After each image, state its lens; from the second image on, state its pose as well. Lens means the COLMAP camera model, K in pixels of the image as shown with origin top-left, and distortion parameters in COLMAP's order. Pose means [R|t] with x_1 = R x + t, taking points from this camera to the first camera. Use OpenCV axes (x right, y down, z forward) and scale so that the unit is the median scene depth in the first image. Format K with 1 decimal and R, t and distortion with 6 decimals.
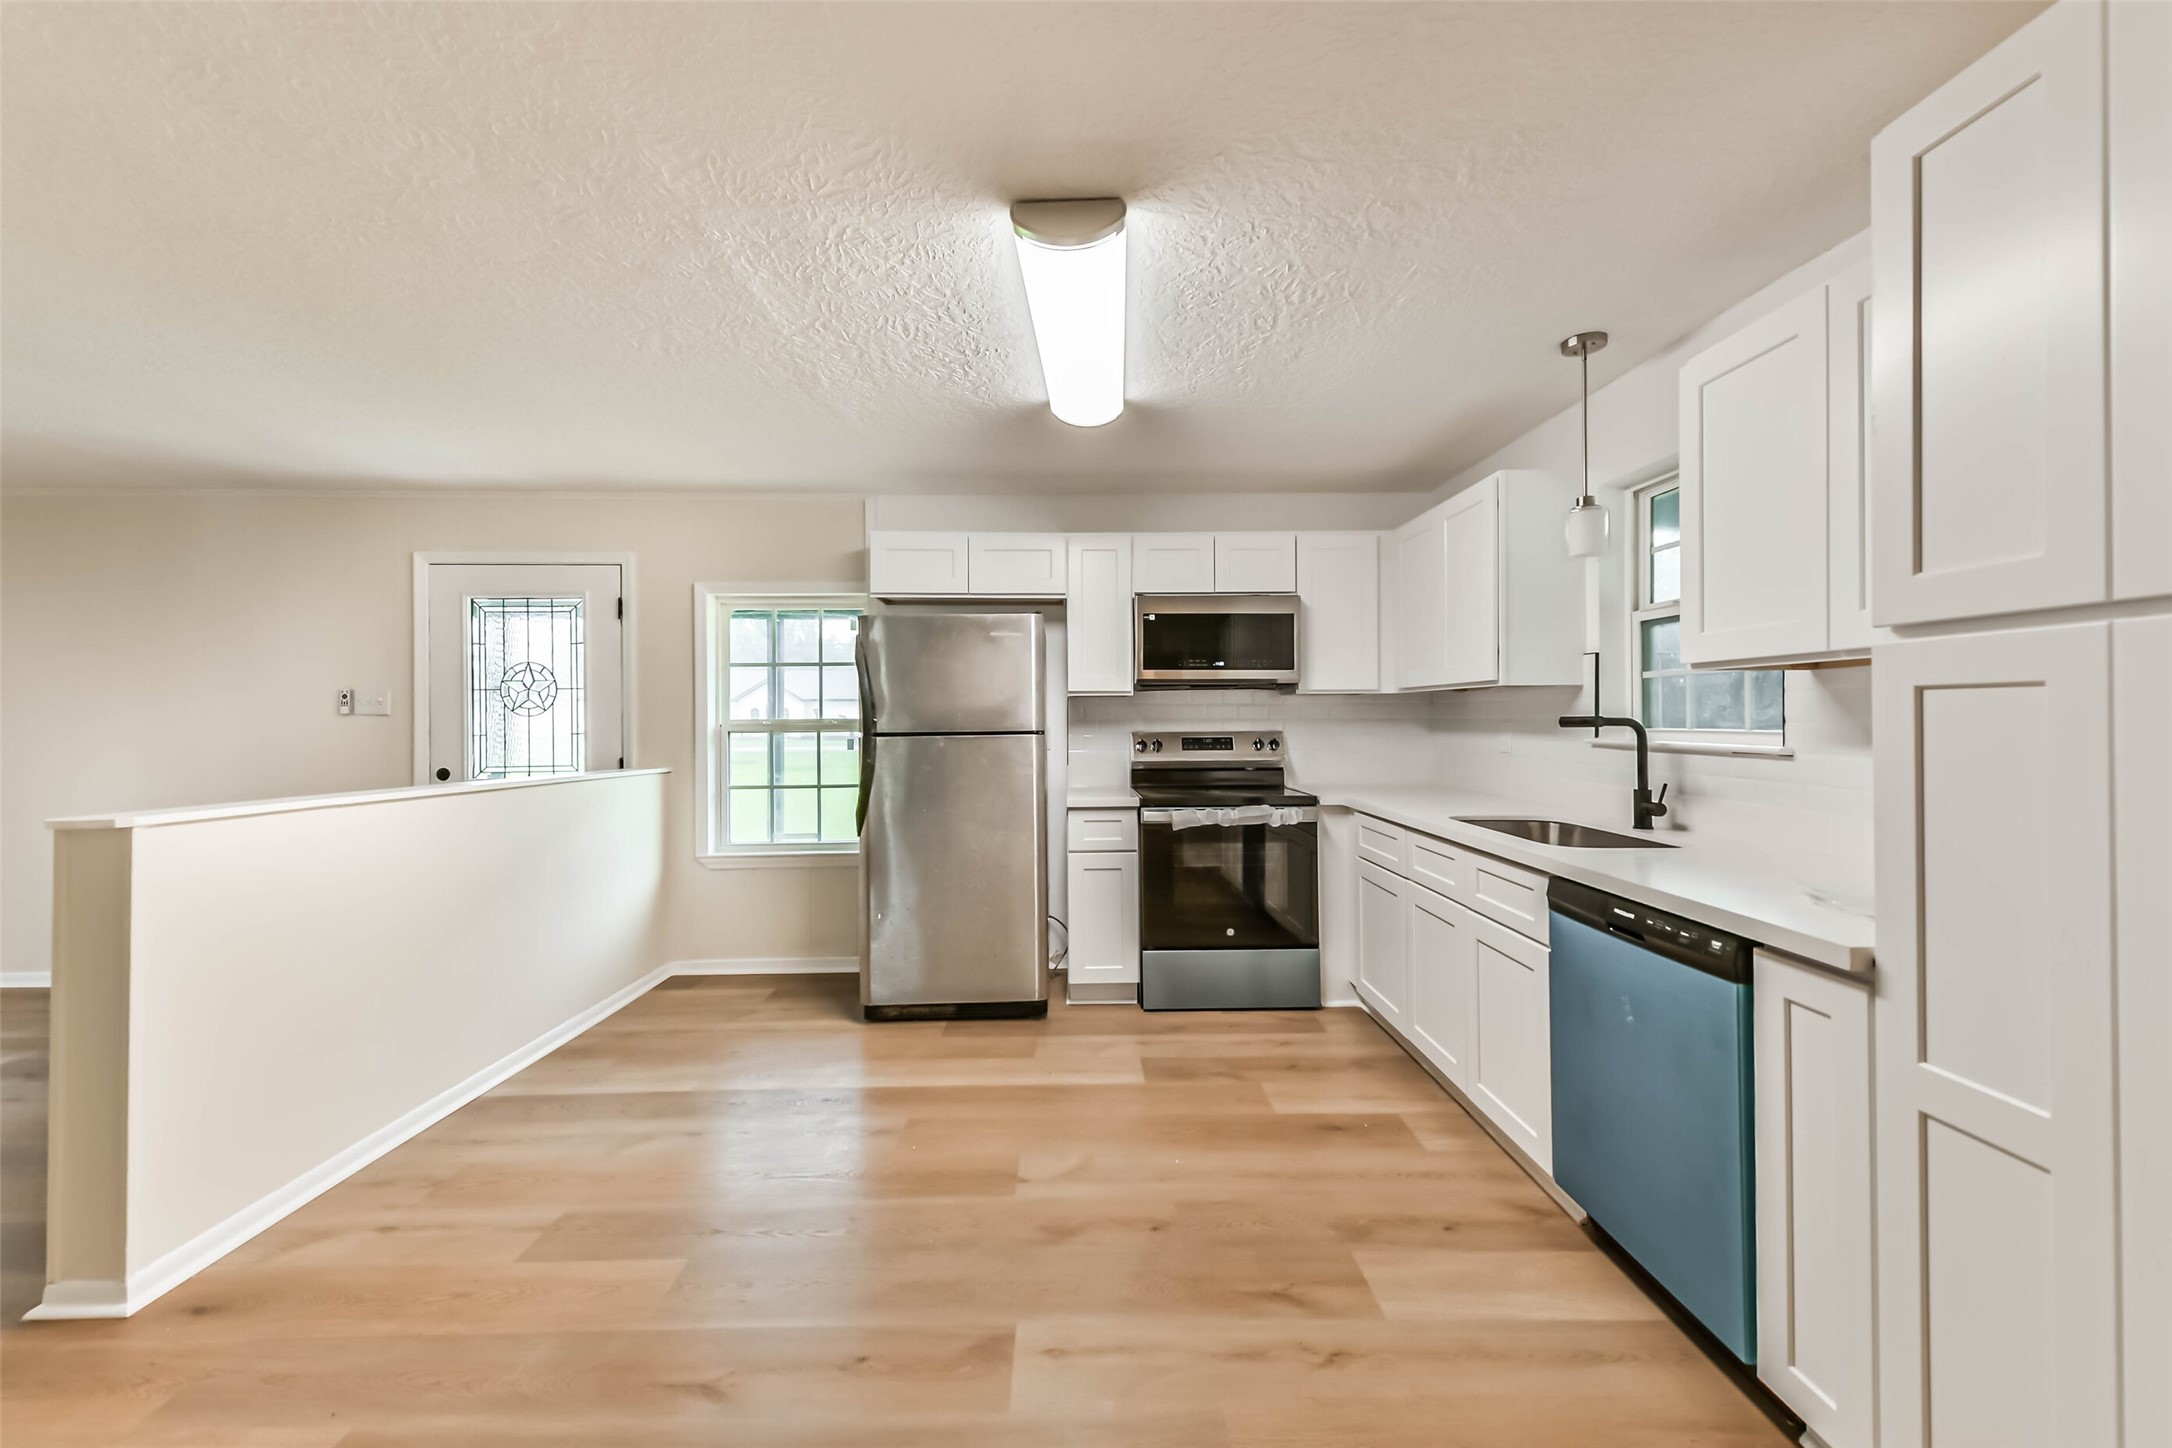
lens RADIAL K [[869.4, 0, 1091.8], [0, 869.4, 716.3], [0, 0, 1]] dist [0.042384, -0.013127]
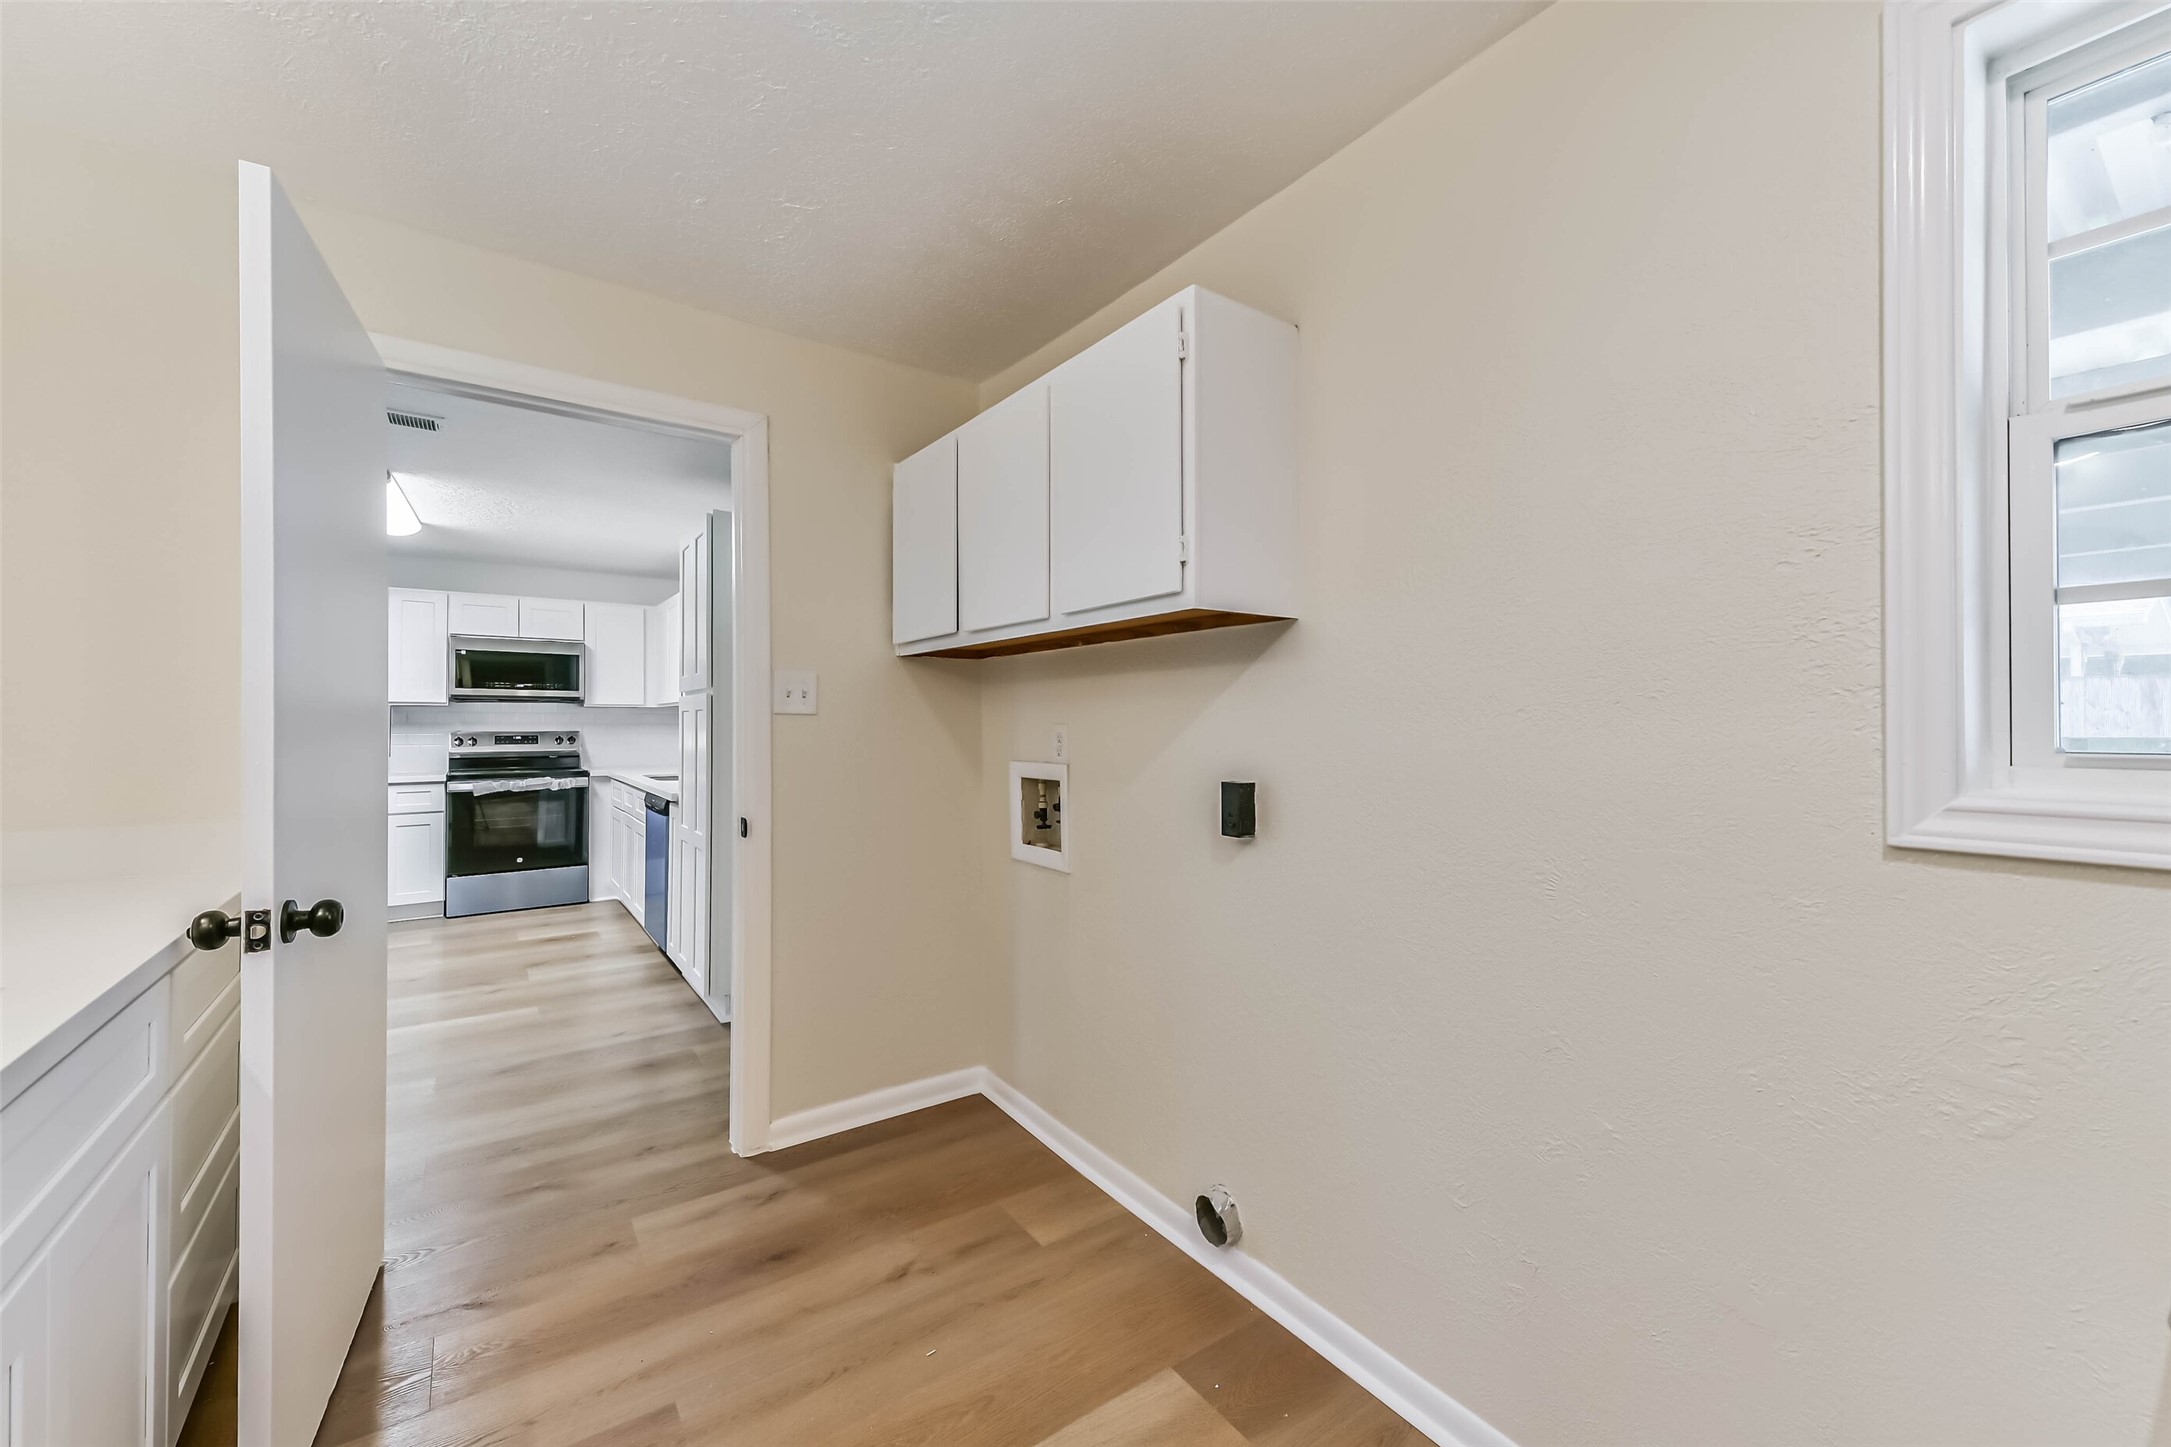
lens RADIAL K [[837.5, 0, 1090.7], [0, 837.5, 727.3], [0, 0, 1]] dist [0.058712, -0.017923]
pose [[0.826330, 0.004715, 0.563166, 0.136383], [-0.006811, 0.999975, 0.001622, 0.002232], [-0.563145, -0.005176, 0.826342, -0.825415]]
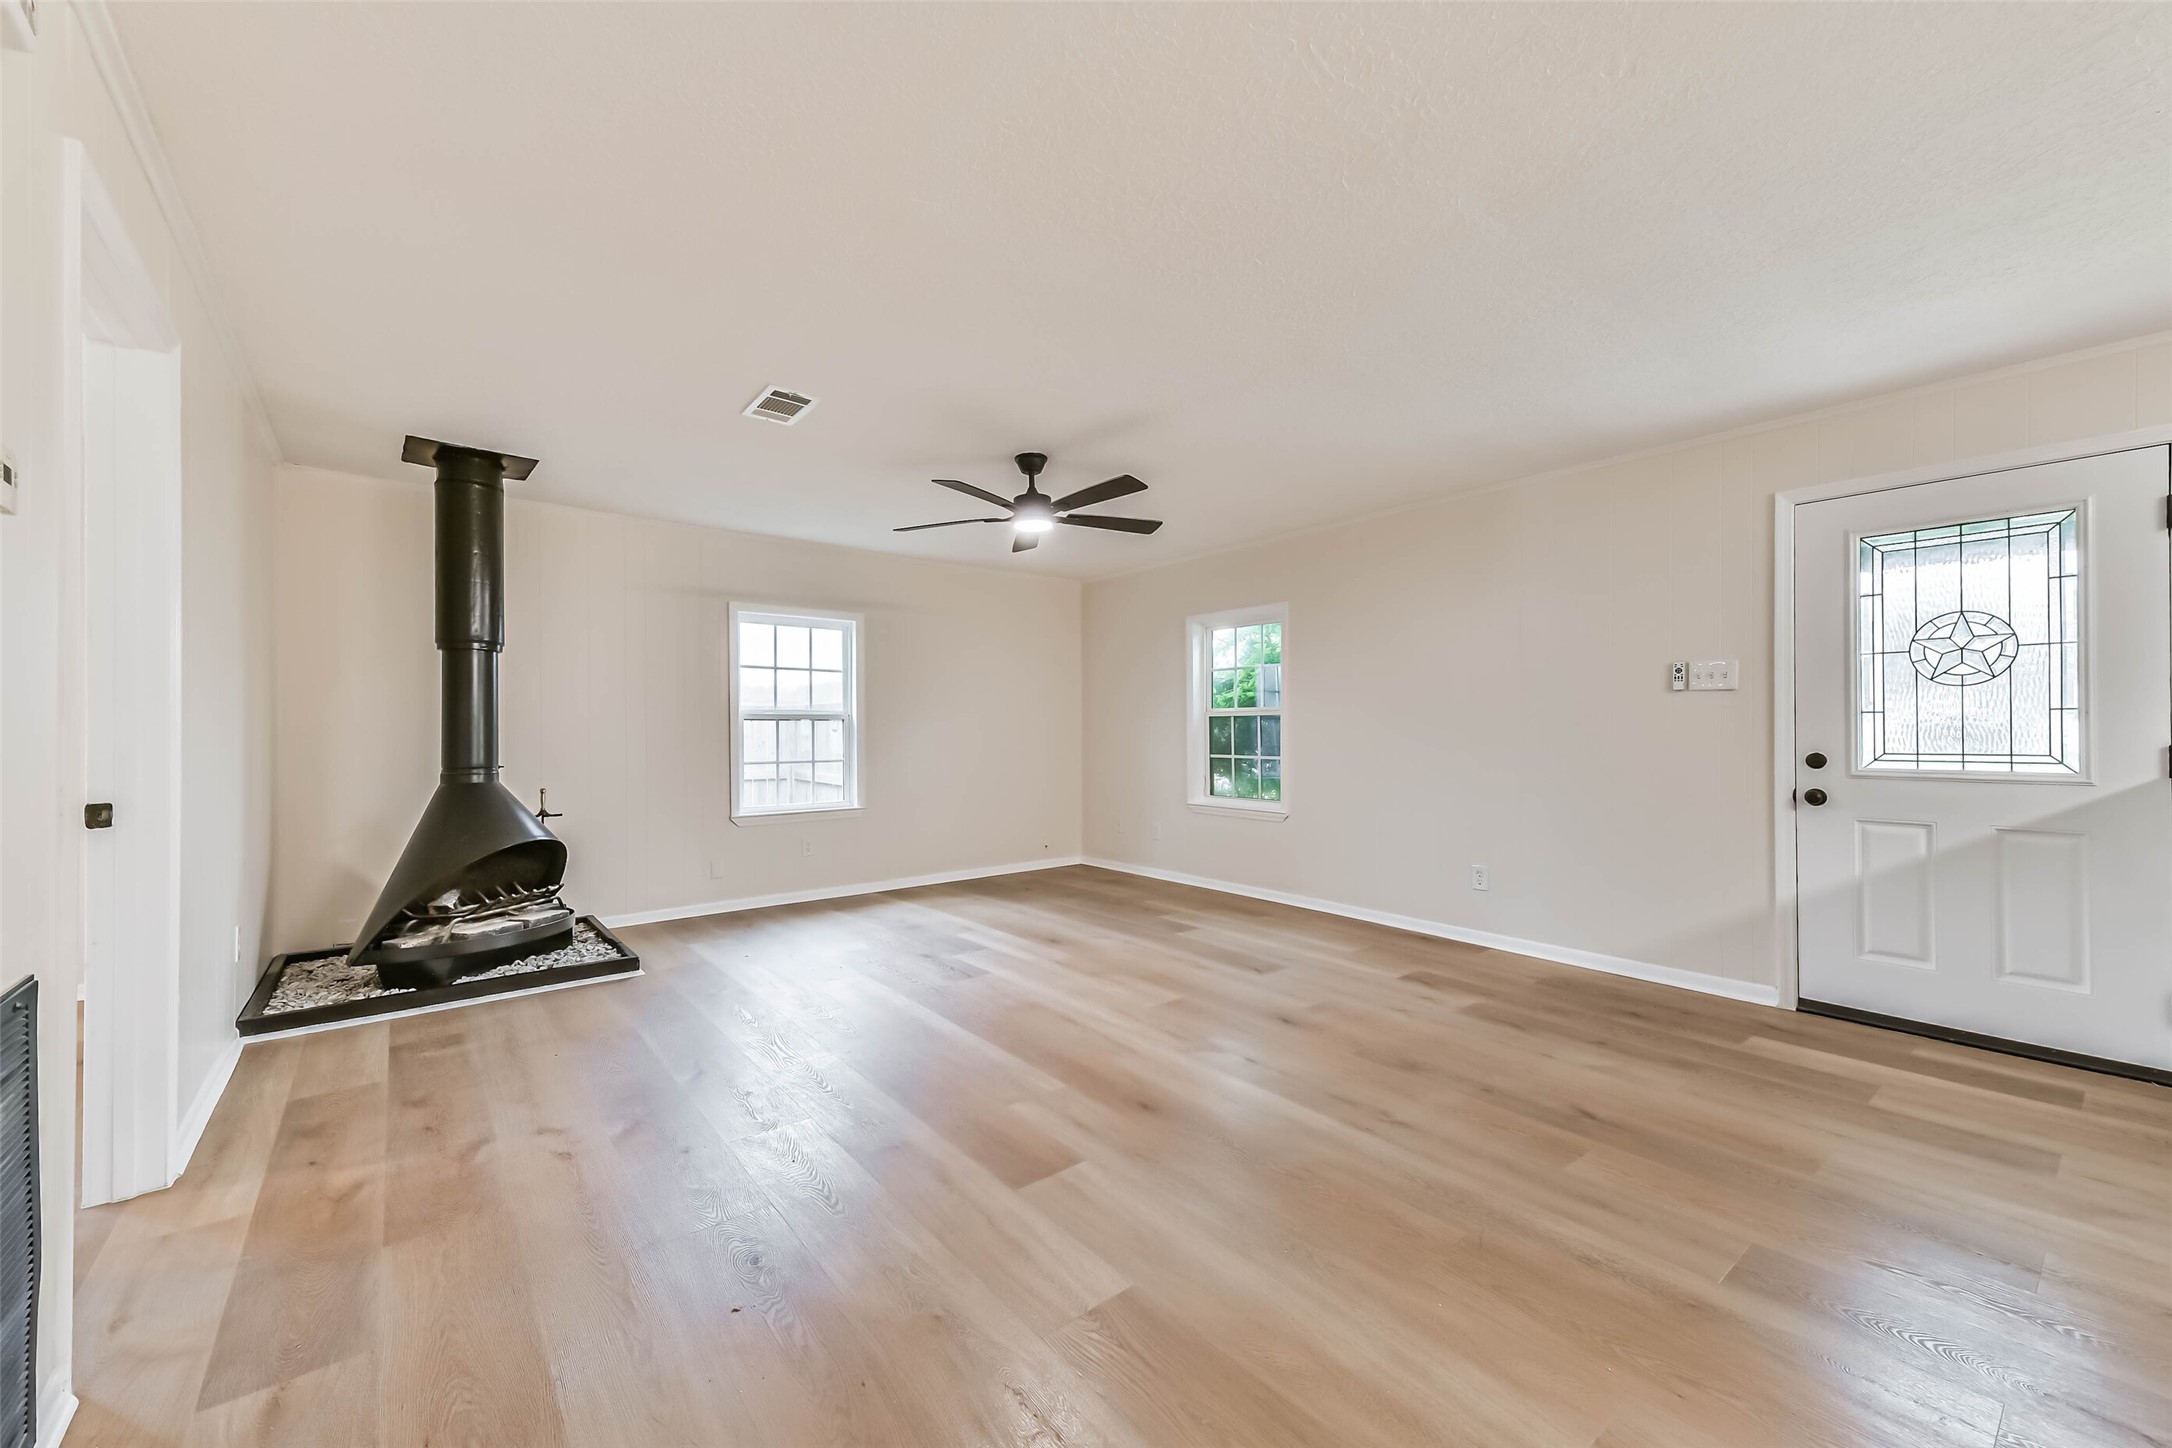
lens RADIAL K [[837.8, 0, 1091.2], [0, 837.8, 727.8], [0, 0, 1]] dist [0.058712, -0.017923]
pose [[0.616958, 0.005102, -0.786979, -0.593432], [-0.004126, 0.999986, 0.003248, 0.040506], [0.786985, 0.001244, 0.616971, -0.009364]]
